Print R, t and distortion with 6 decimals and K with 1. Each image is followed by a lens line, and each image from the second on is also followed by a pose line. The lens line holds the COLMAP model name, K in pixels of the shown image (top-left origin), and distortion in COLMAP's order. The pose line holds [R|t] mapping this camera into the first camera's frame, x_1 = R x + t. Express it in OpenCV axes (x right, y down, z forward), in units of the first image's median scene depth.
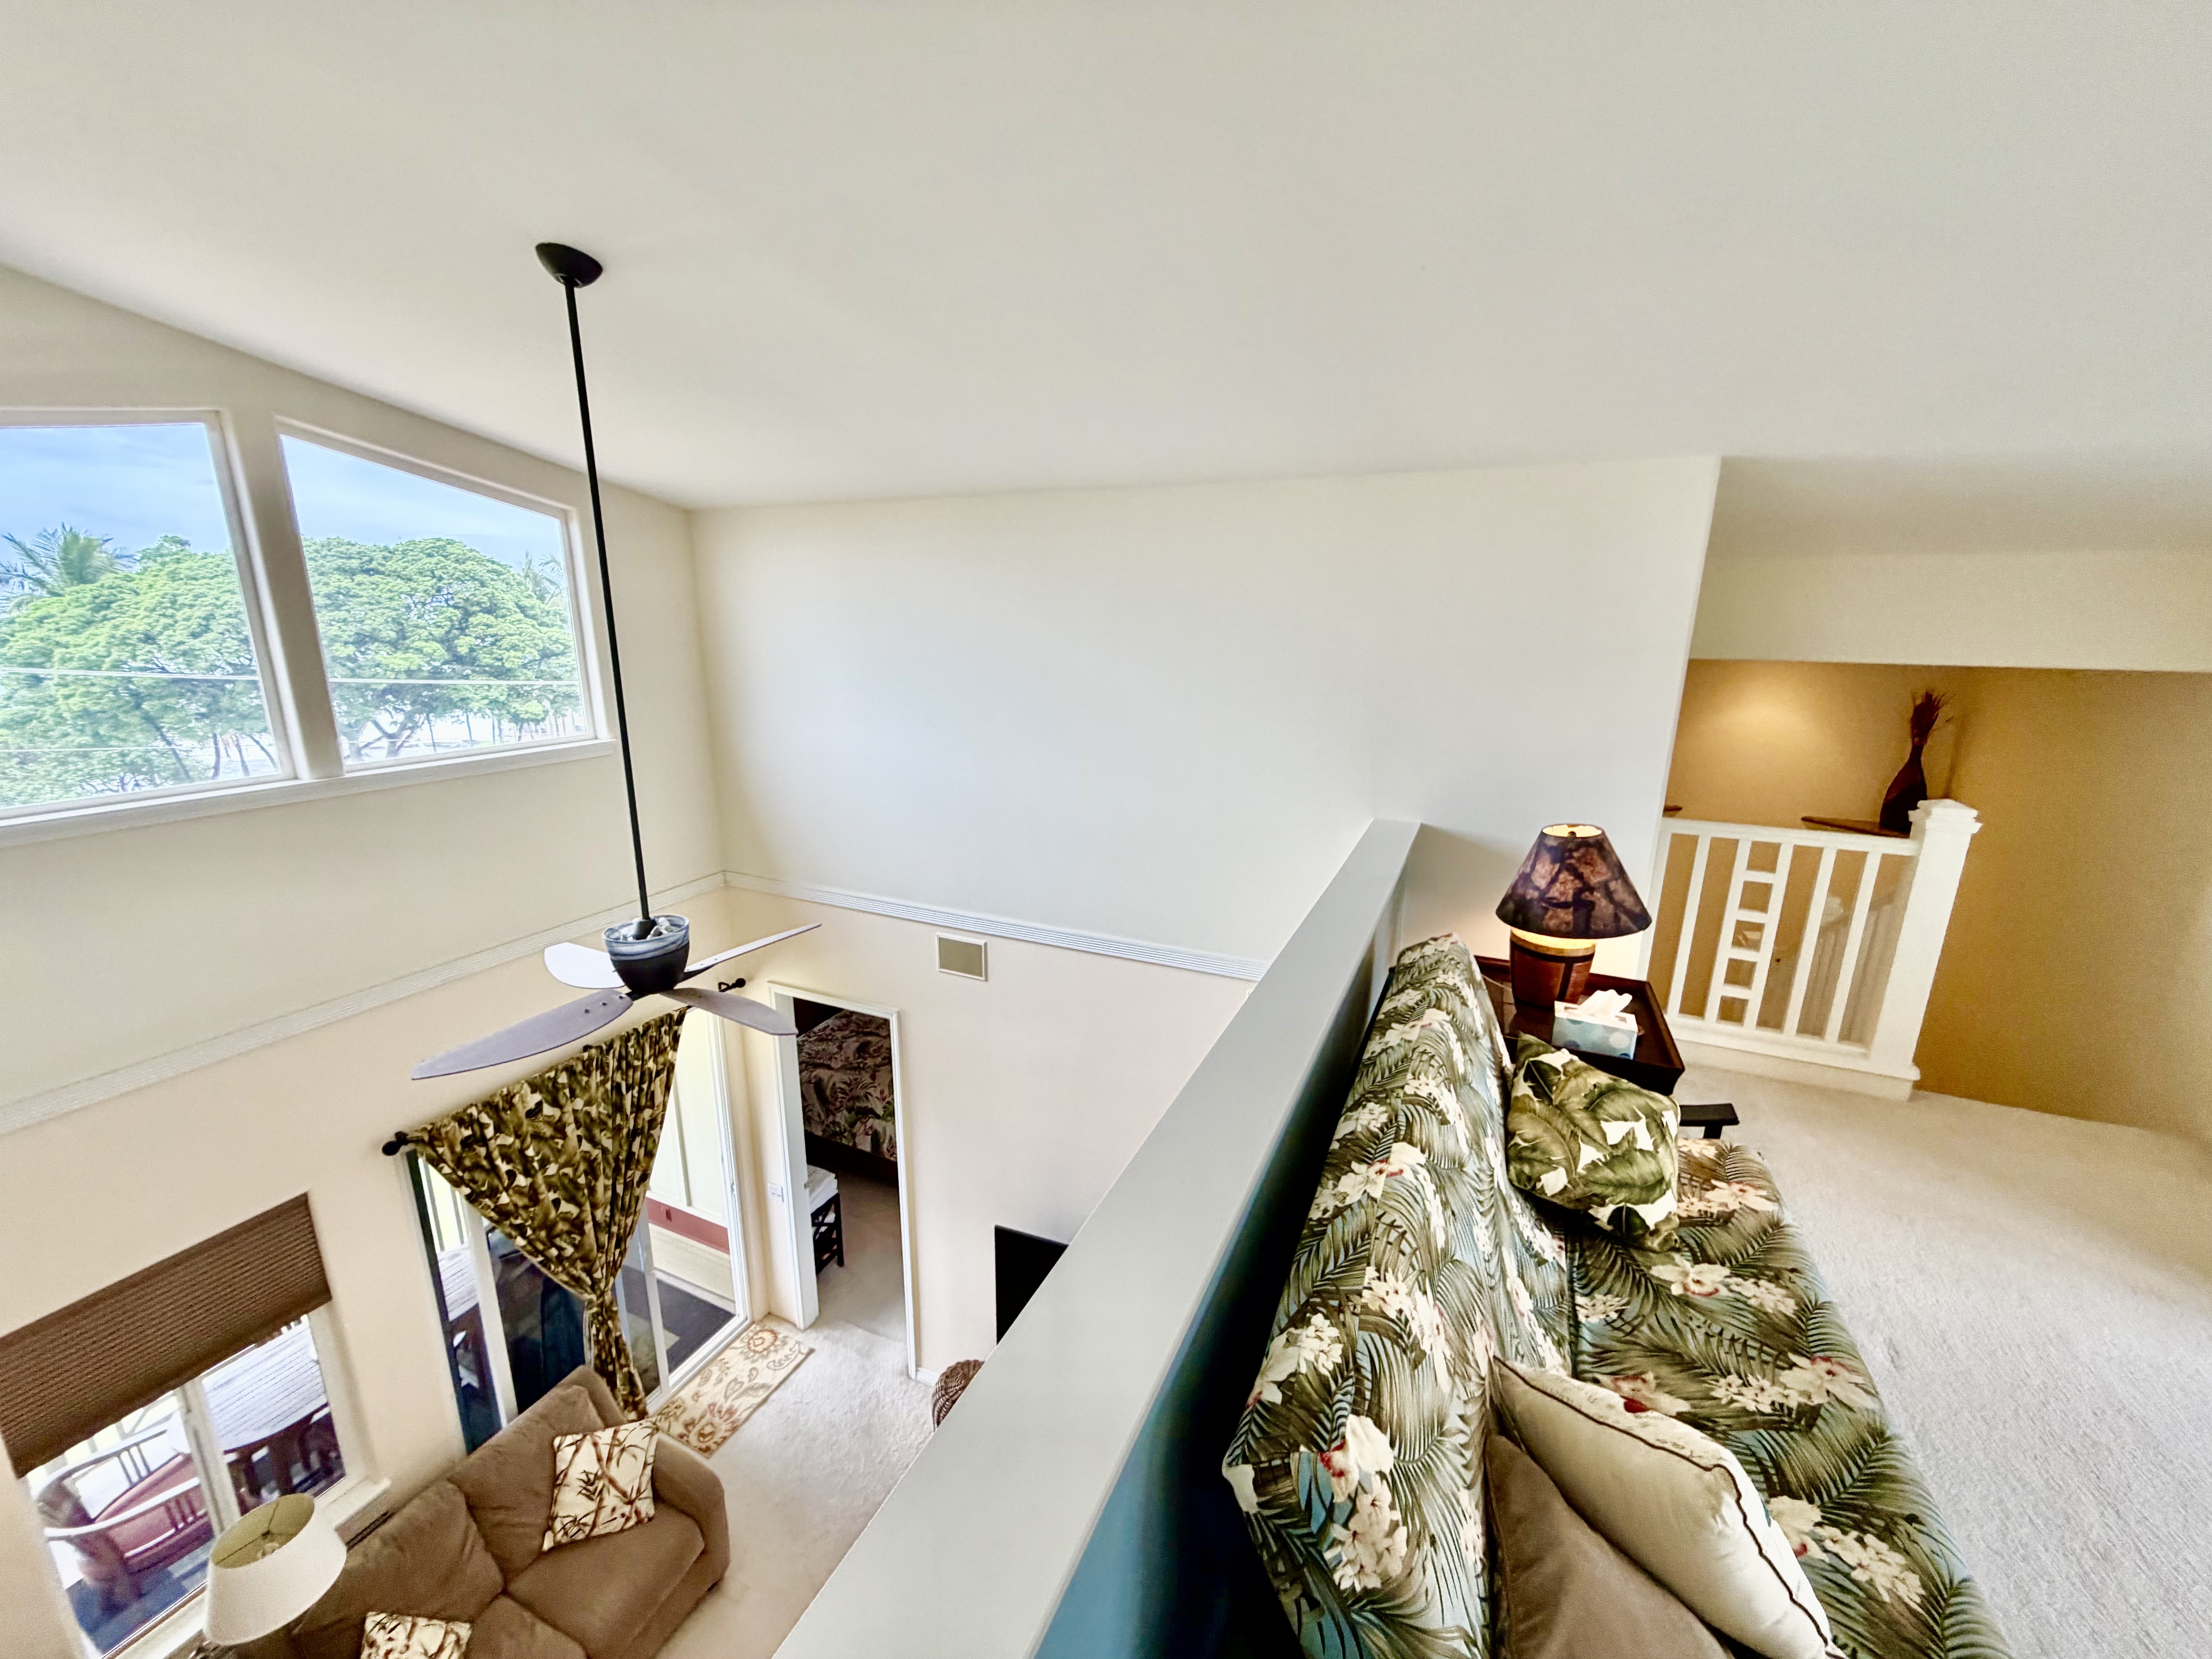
lens RADIAL K [[883.6, 0, 1098.2], [0, 883.6, 830.8], [0, 0, 1]] dist [0.000509, -0.000248]
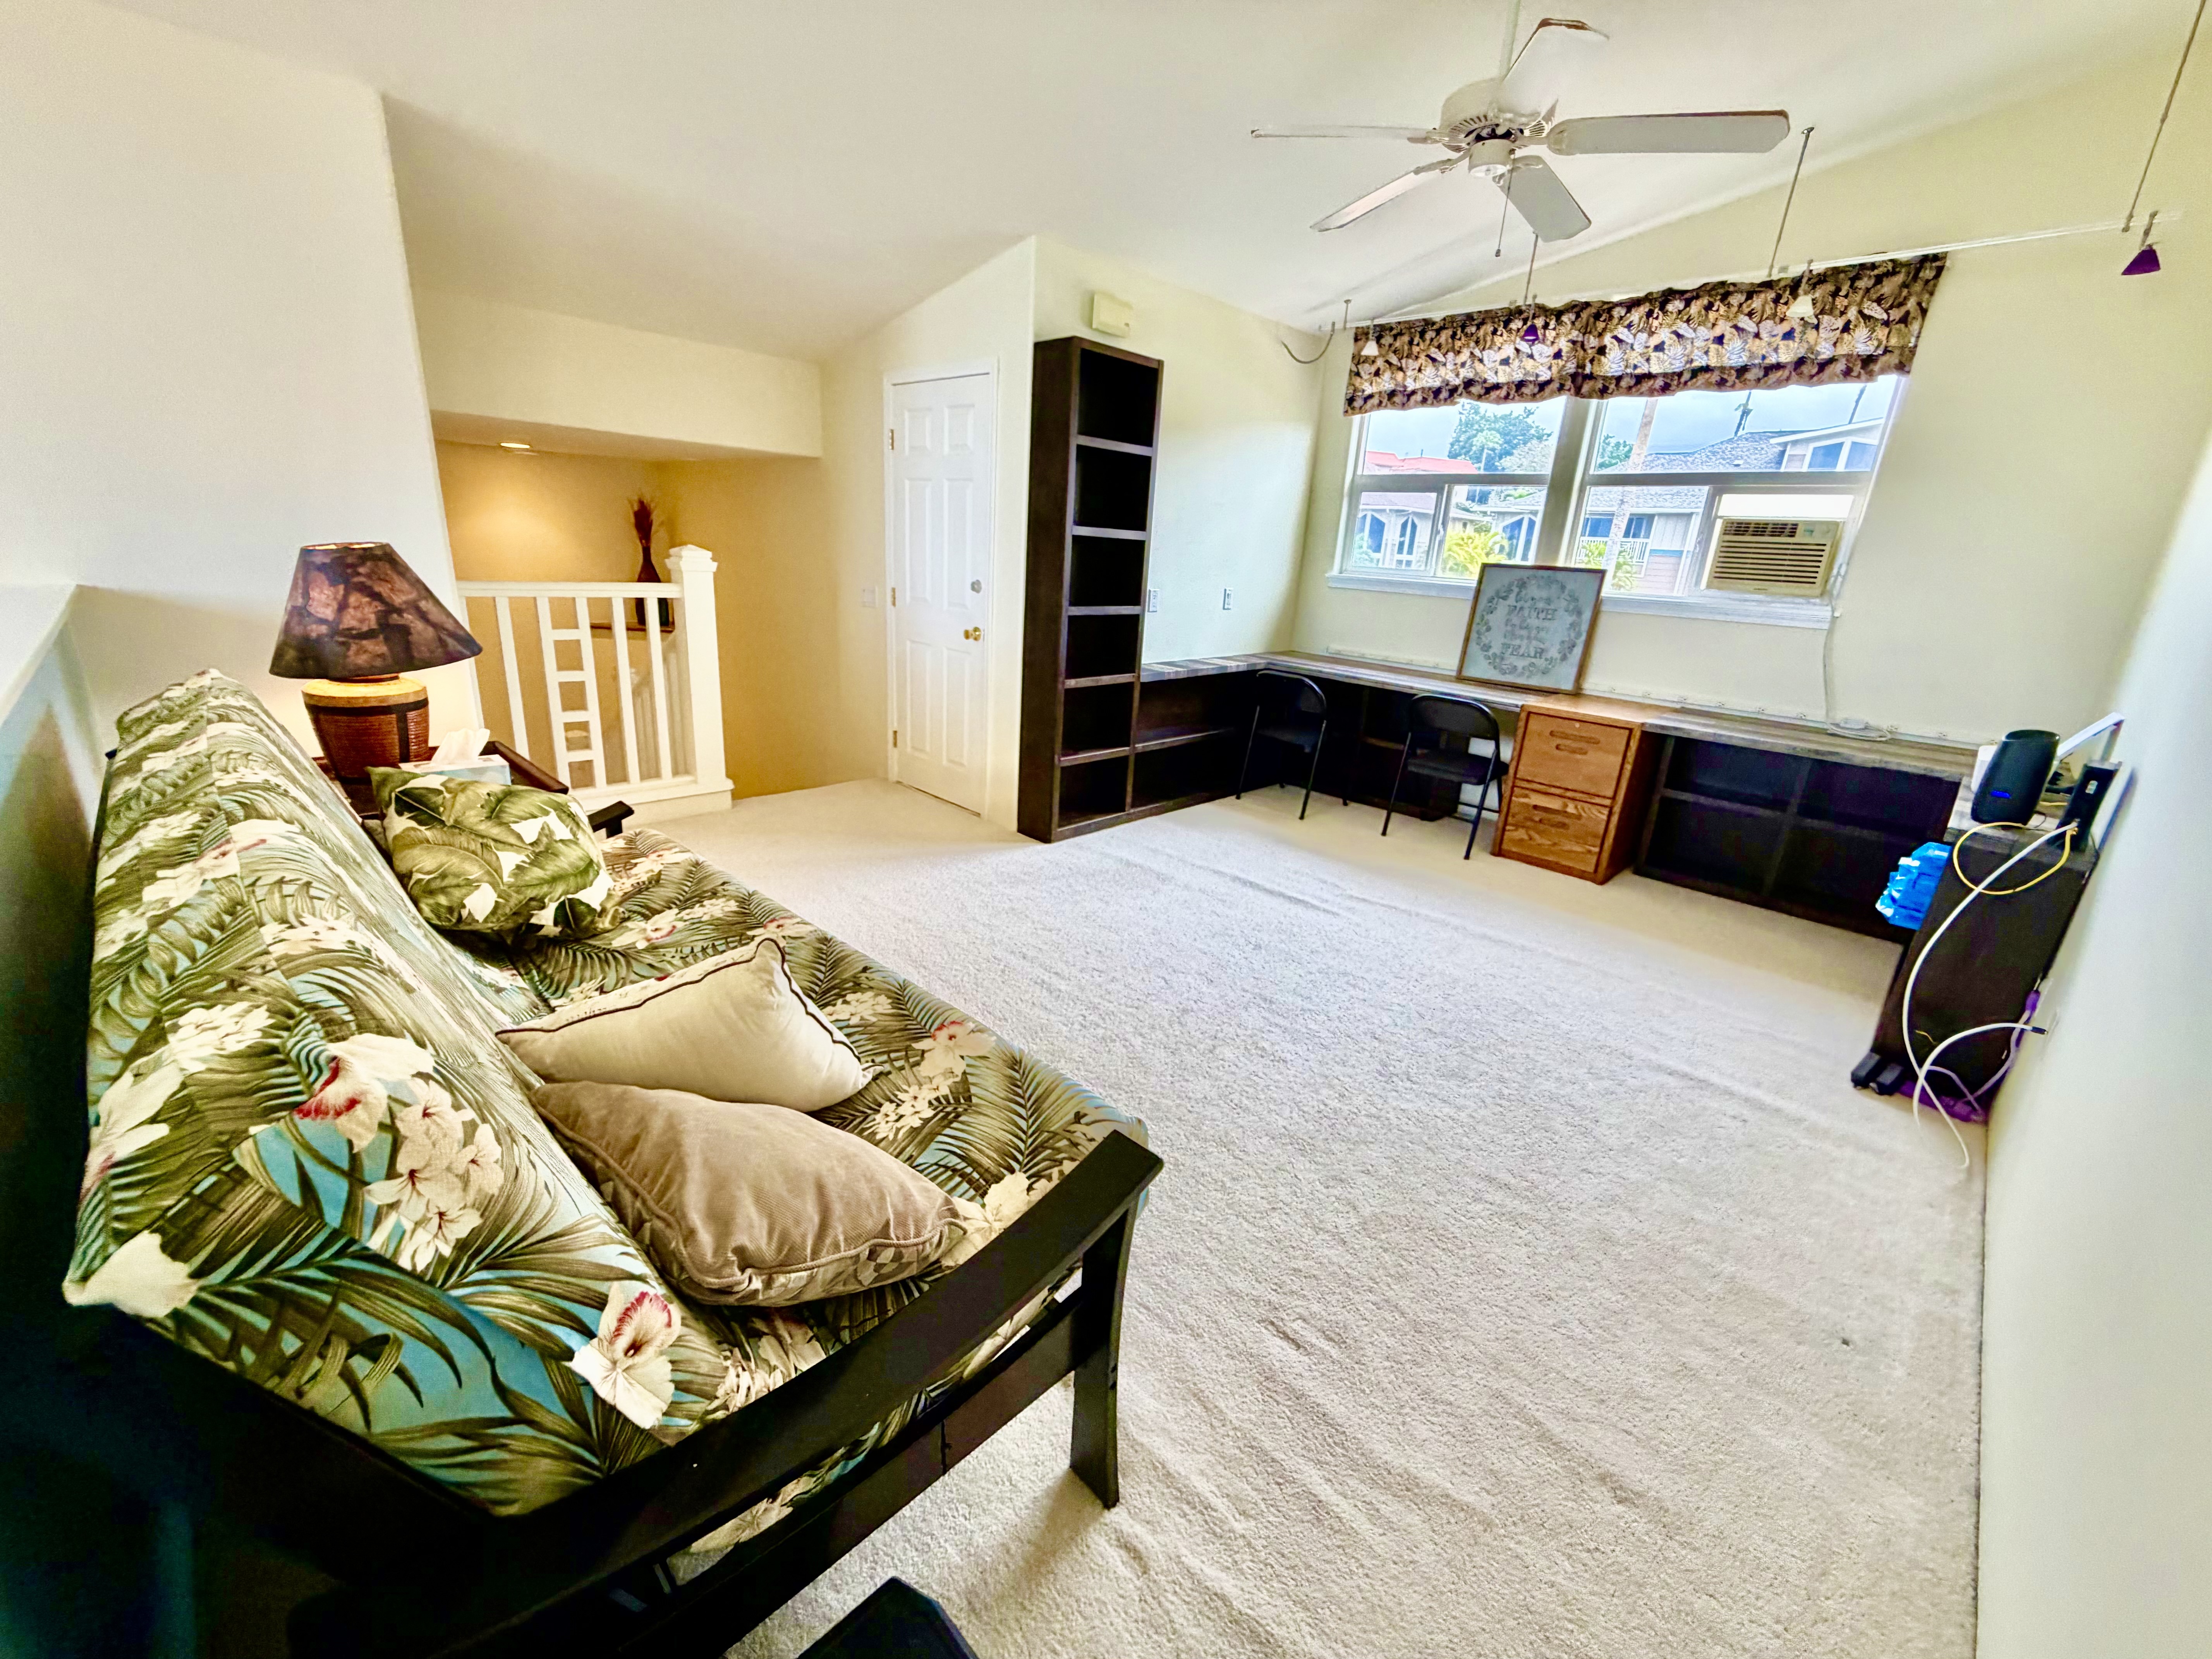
lens RADIAL K [[885.1, 0, 1098.4], [0, 885.1, 828.0], [0, 0, 1]] dist [0.000659, 0.000704]
pose [[0.340776, -0.274959, 0.899038, -0.016807], [0.169747, 0.958555, 0.228820, 0.241519], [-0.924693, 0.074633, 0.373326, 0.148374]]
